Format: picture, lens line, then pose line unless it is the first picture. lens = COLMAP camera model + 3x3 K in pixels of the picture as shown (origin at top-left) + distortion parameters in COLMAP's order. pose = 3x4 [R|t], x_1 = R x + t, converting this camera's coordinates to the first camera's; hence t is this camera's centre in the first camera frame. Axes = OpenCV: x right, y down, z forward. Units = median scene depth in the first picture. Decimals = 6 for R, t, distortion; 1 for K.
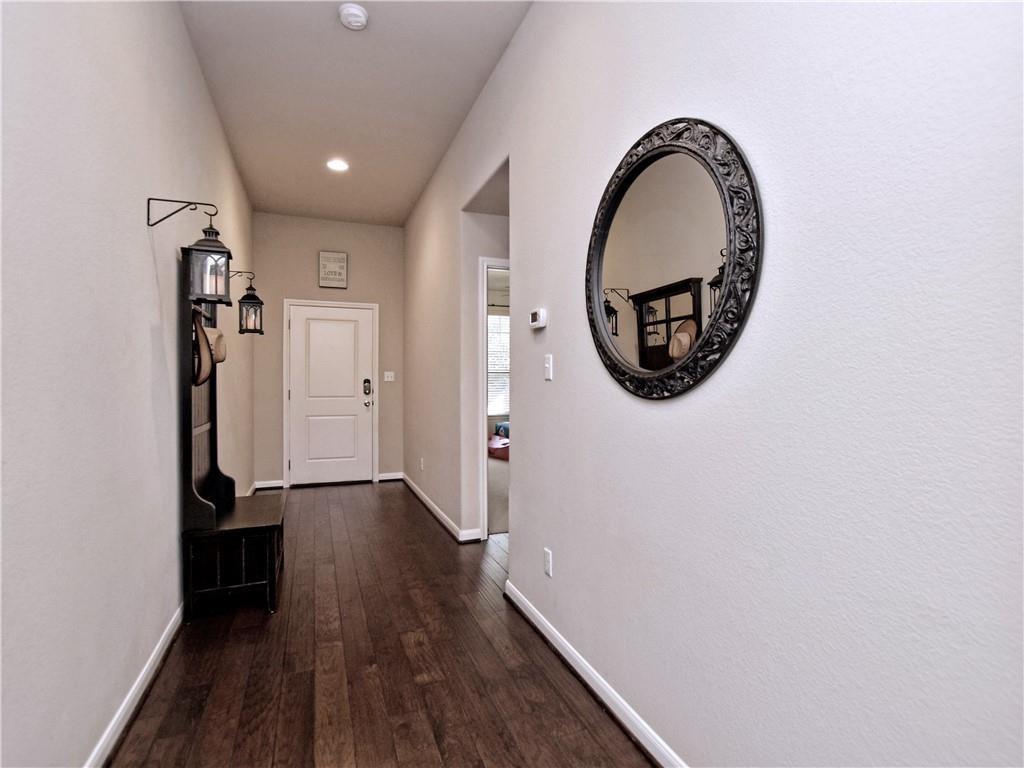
lens RADIAL K [[509.1, 0, 512.8], [0, 509.1, 380.5], [0, 0, 1]] dist [-0.011480, 0.000812]
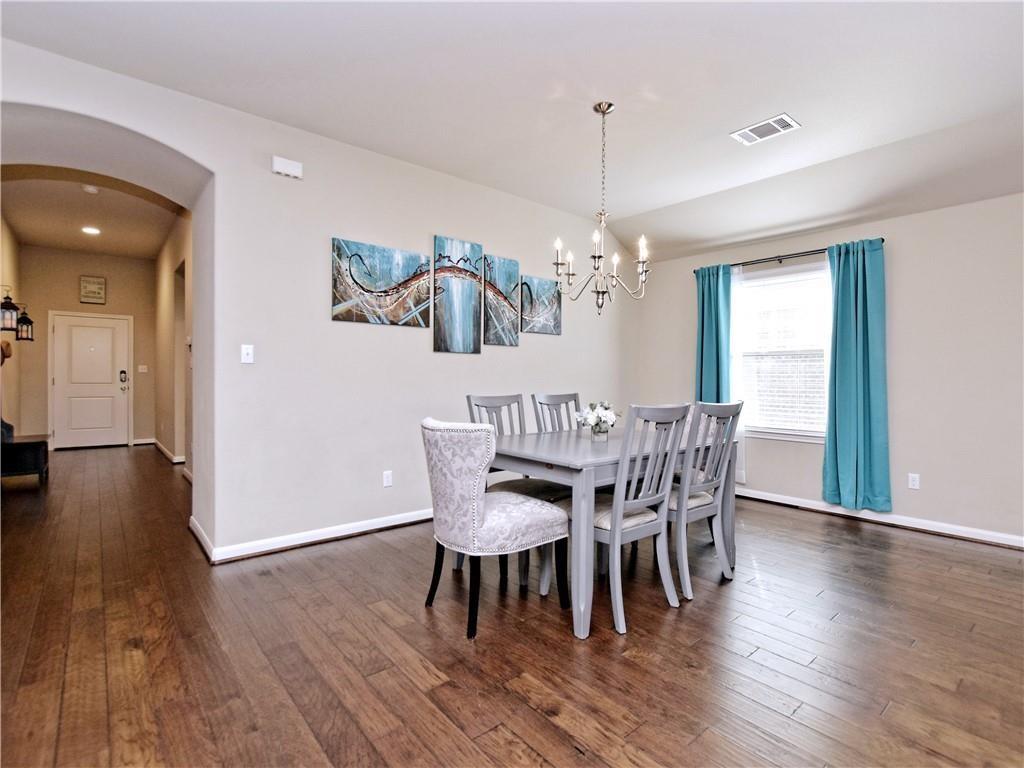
lens RADIAL K [[509.1, 0, 520.7], [0, 509.1, 383.9], [0, 0, 1]] dist [-0.011480, 0.000812]
pose [[0.946488, 0.003134, 0.322725, 0.289963], [-0.005188, 0.999971, 0.005503, 0.020642], [-0.322698, -0.006883, 0.946477, -0.640380]]
